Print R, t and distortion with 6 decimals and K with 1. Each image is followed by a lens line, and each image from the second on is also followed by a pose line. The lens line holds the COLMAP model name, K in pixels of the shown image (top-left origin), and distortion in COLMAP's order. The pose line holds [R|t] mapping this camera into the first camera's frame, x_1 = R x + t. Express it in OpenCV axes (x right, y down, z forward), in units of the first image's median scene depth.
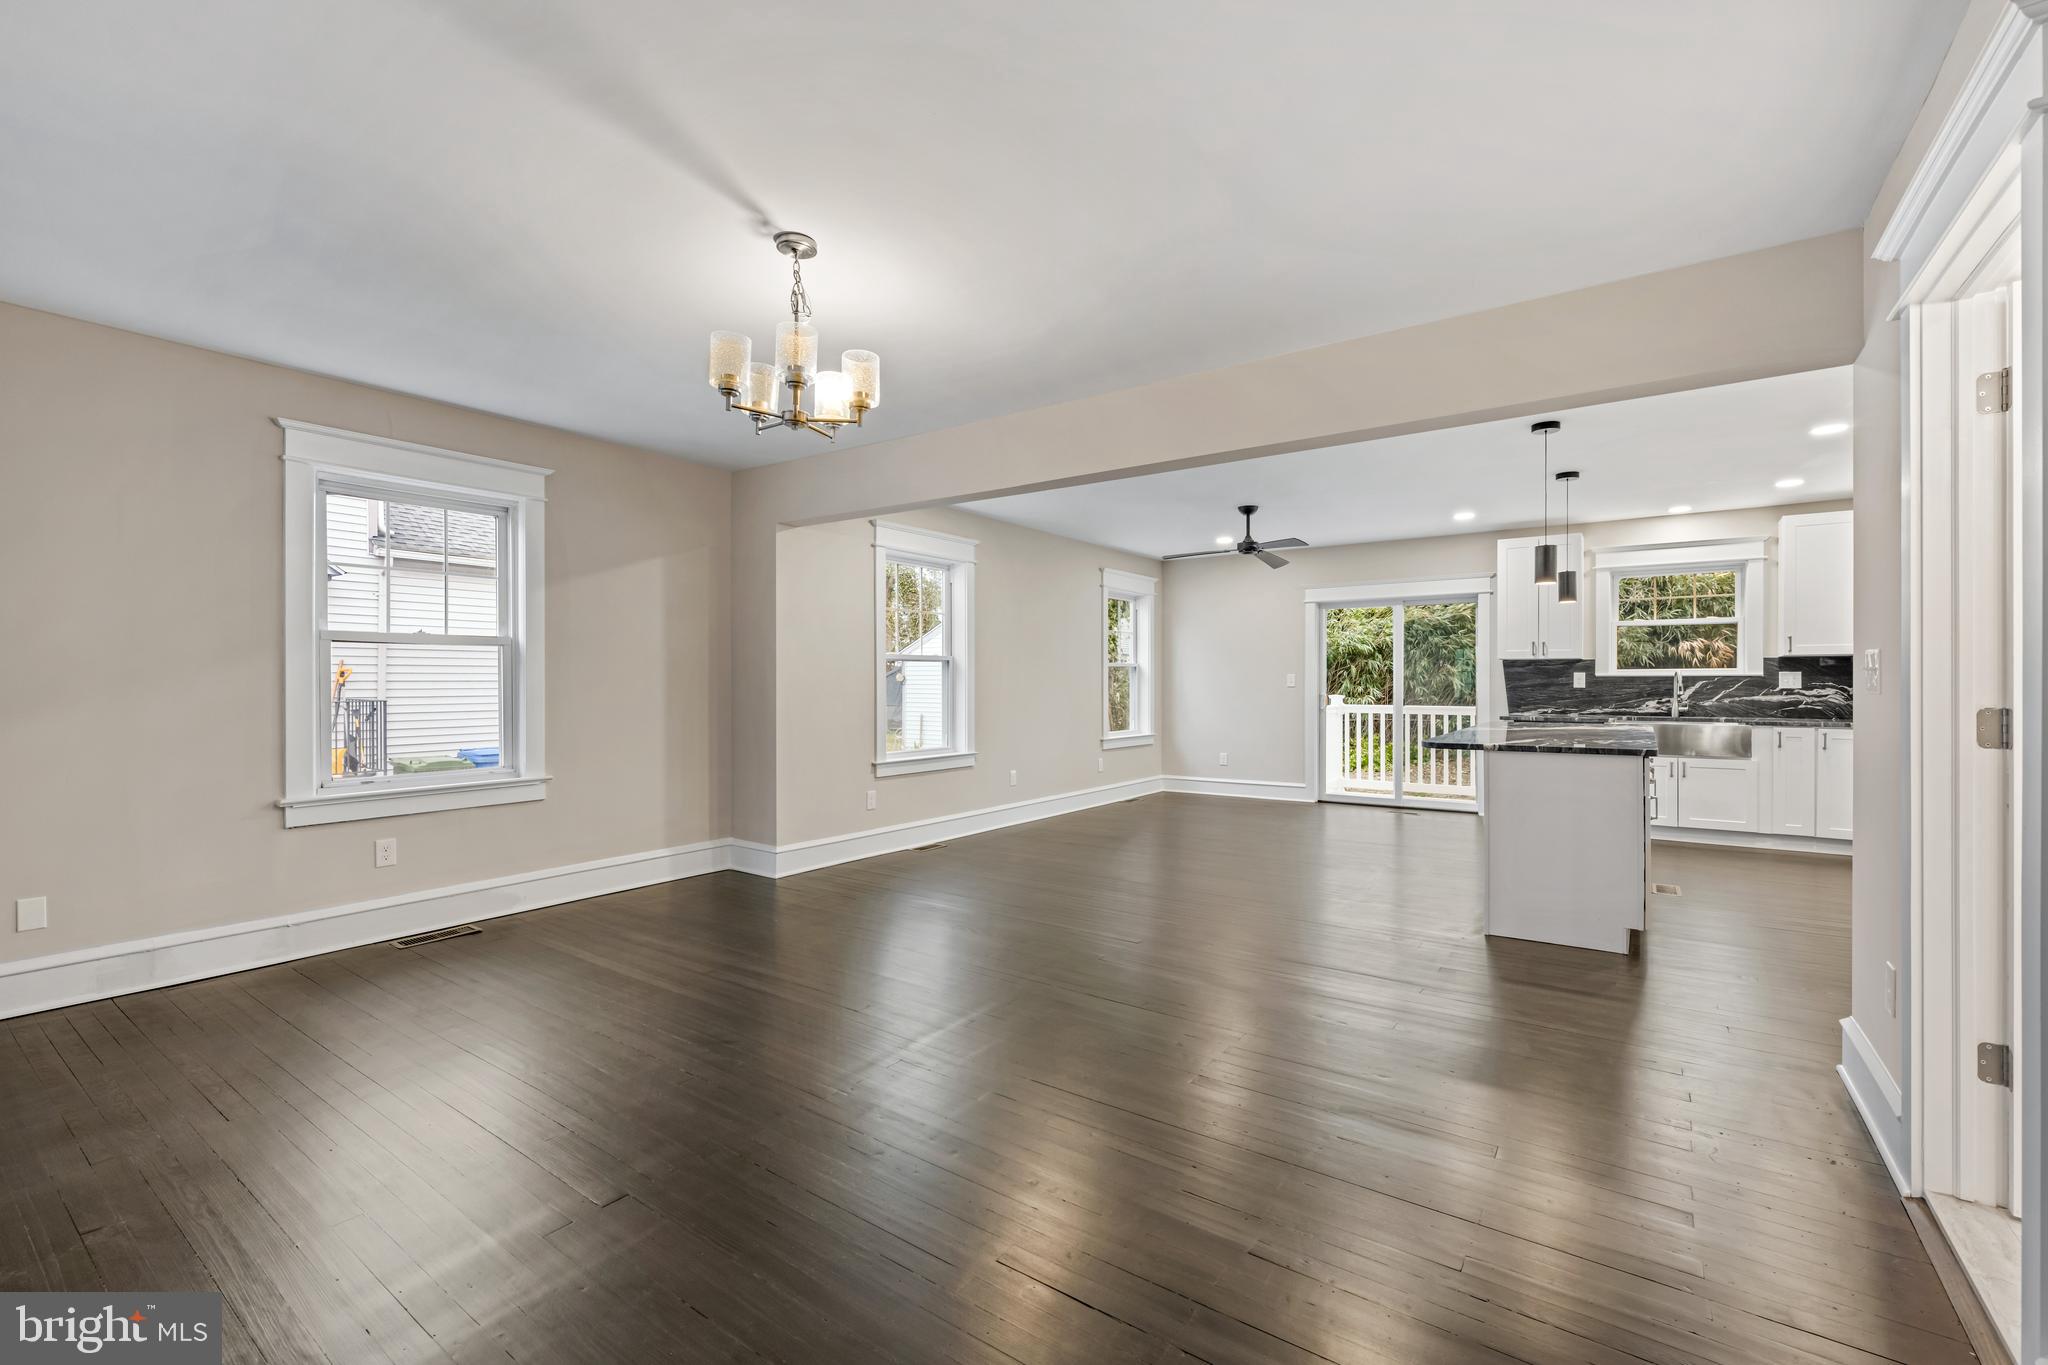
lens RADIAL K [[864.7, 0, 1031.5], [0, 864.7, 686.6], [0, 0, 1]] dist [-0.001360, -0.000184]
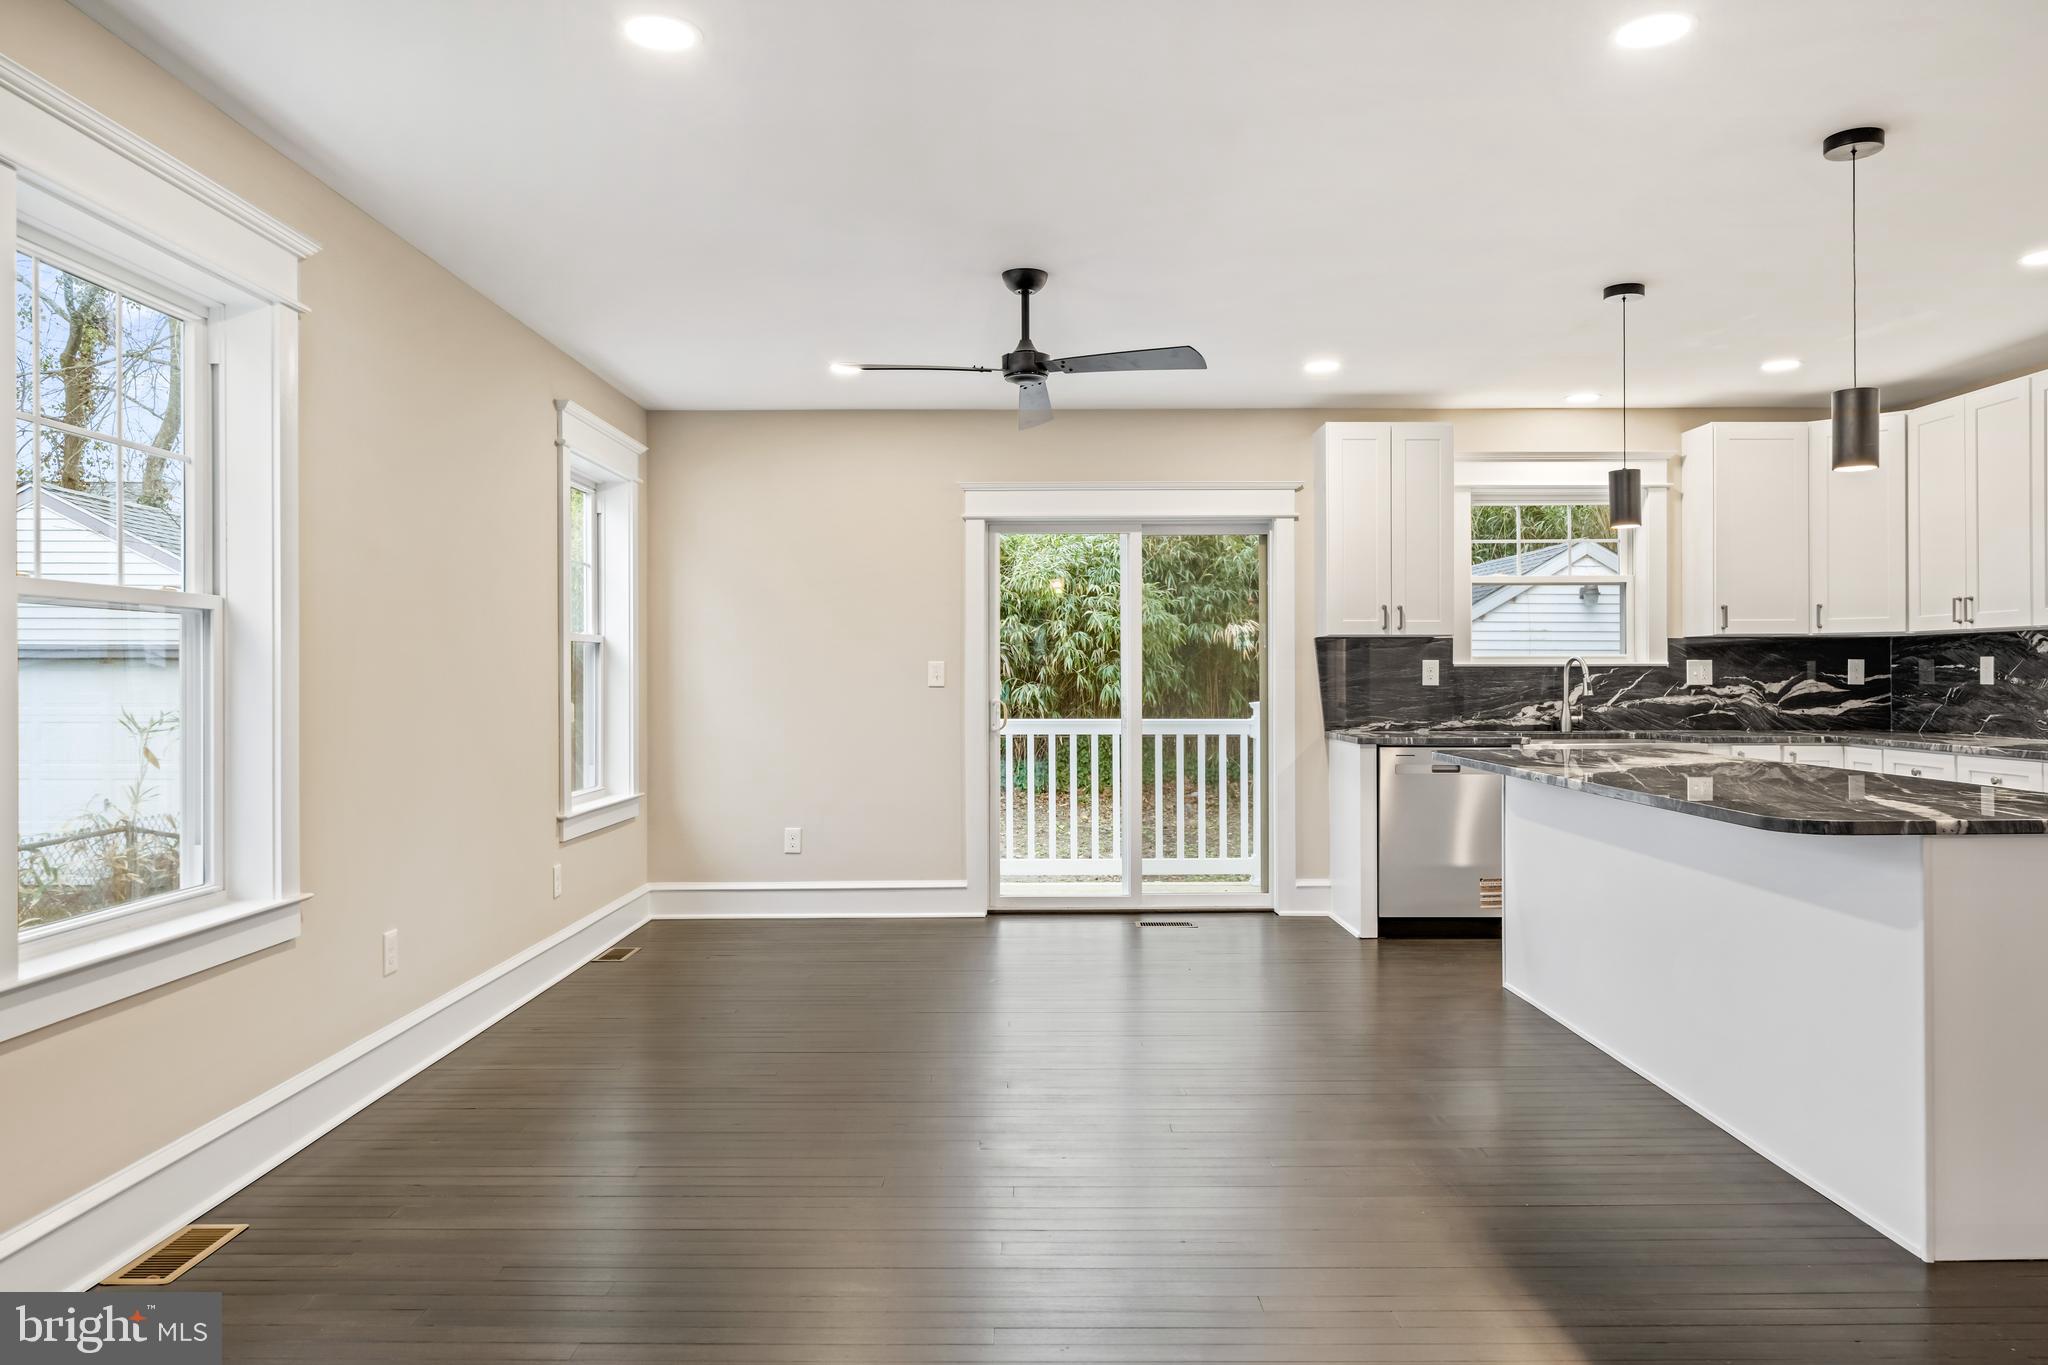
lens RADIAL K [[1351.7, 0, 1023.4], [0, 1351.7, 675.2], [0, 0, 1]] dist [-0.009501, 0.000722]
pose [[0.814896, -0.001504, 0.579606, -0.135228], [0.005240, 0.999975, -0.004771, -0.003011], [-0.579584, 0.006925, 0.814883, 0.427745]]
